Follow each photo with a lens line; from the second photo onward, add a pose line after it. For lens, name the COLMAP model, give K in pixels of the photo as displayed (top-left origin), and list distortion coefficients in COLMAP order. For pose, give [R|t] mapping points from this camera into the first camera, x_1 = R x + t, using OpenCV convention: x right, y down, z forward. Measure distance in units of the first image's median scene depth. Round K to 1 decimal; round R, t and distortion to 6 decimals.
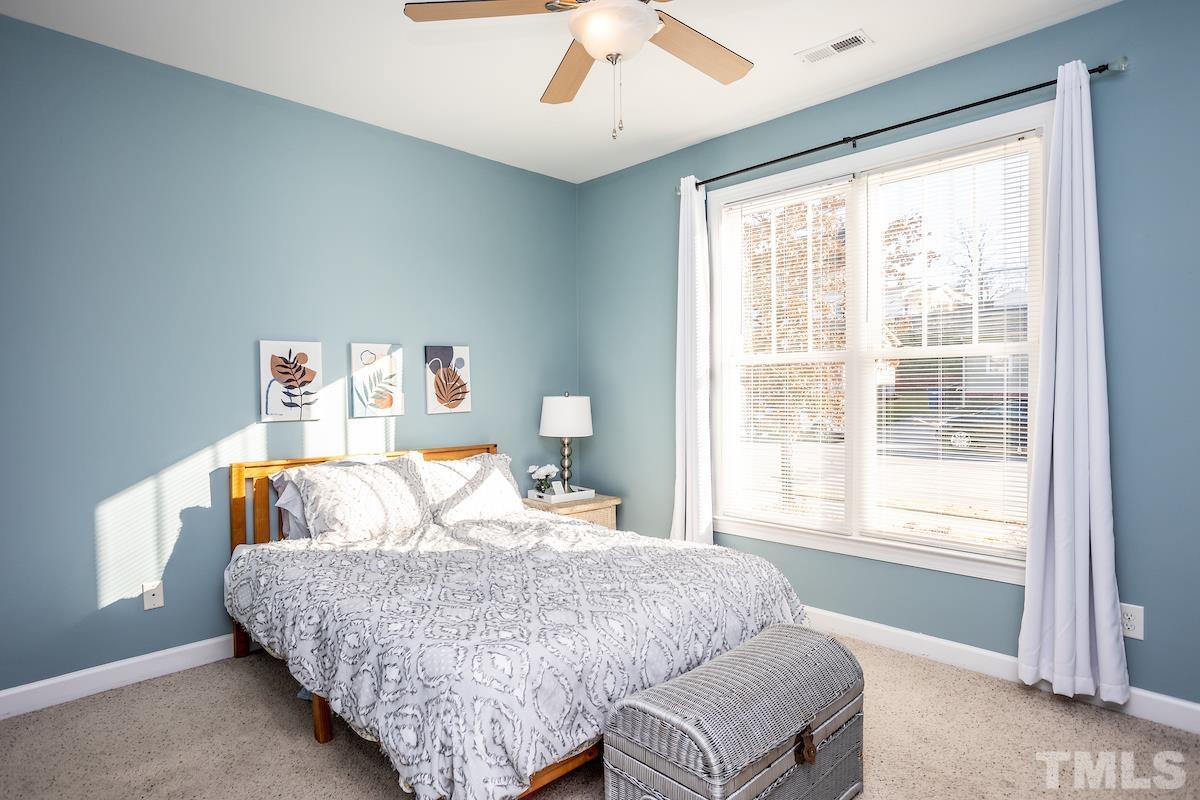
lens RADIAL K [[659.4, 0, 604.3], [0, 659.4, 397.6], [0, 0, 1]] dist [-0.016819, 0.003893]
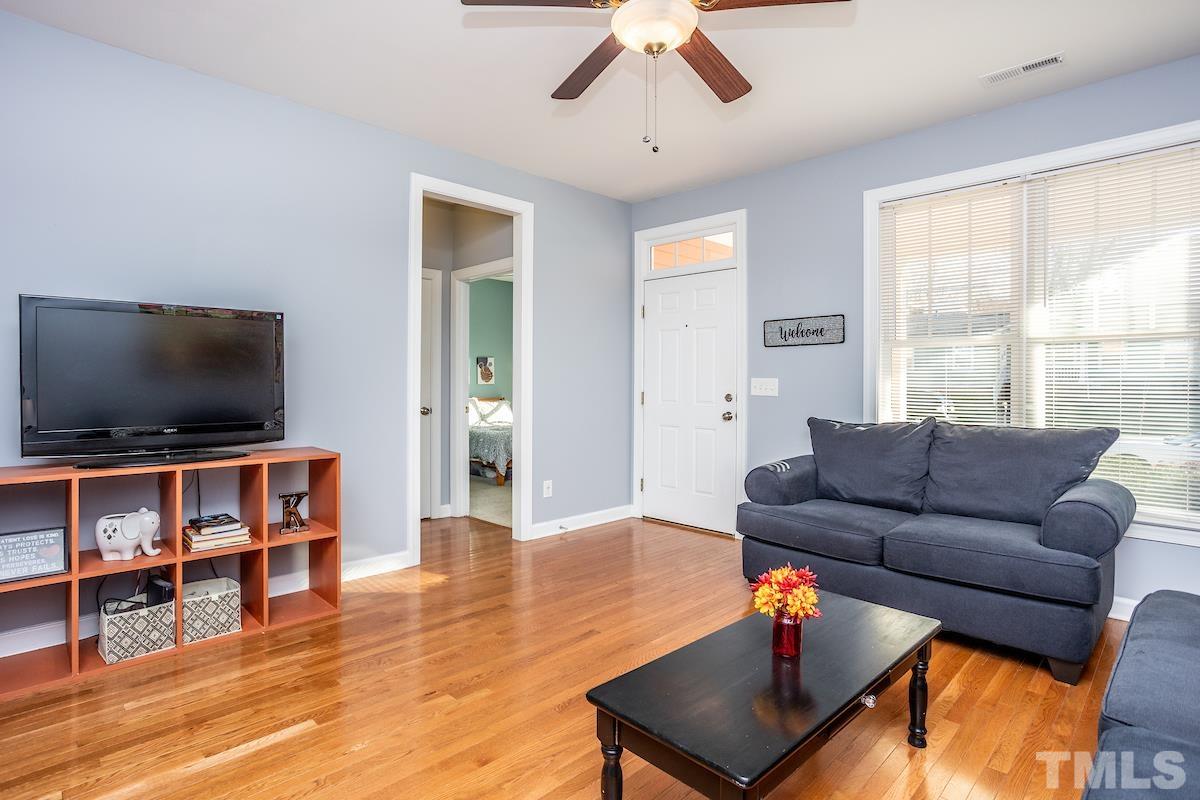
lens RADIAL K [[622.2, 0, 597.4], [0, 622.2, 381.0], [0, 0, 1]] dist [-0.013726, 0.000457]
pose [[0.999926, 0.009347, -0.007805, 0.236756], [-0.009402, 0.999931, -0.007110, 0.027416], [0.007738, 0.007183, 0.999944, -1.552850]]
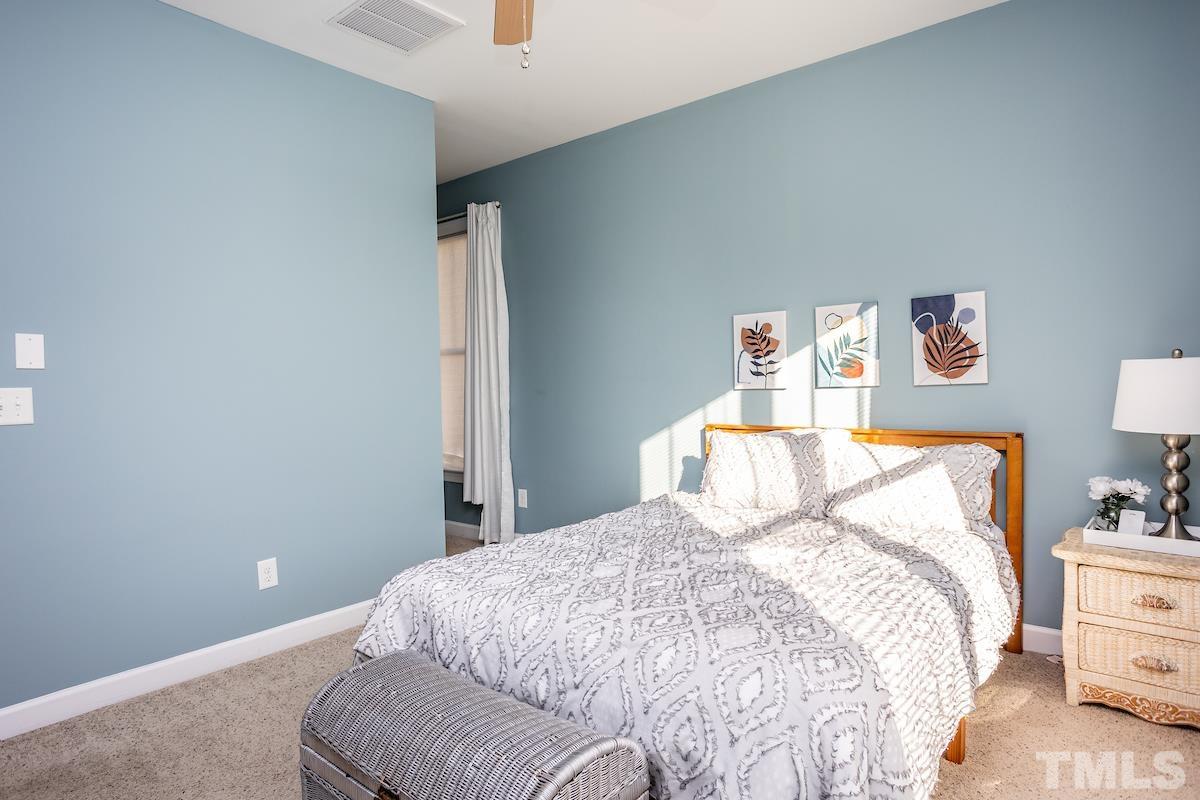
lens RADIAL K [[706.0, 0, 603.2], [0, 706.0, 392.1], [0, 0, 1]] dist [-0.046318, 0.012688]
pose [[0.068113, 0.020537, -0.997466, 0.582233], [0.006908, 0.999754, 0.021056, 0.013723], [0.997654, -0.008325, 0.067954, 0.624364]]
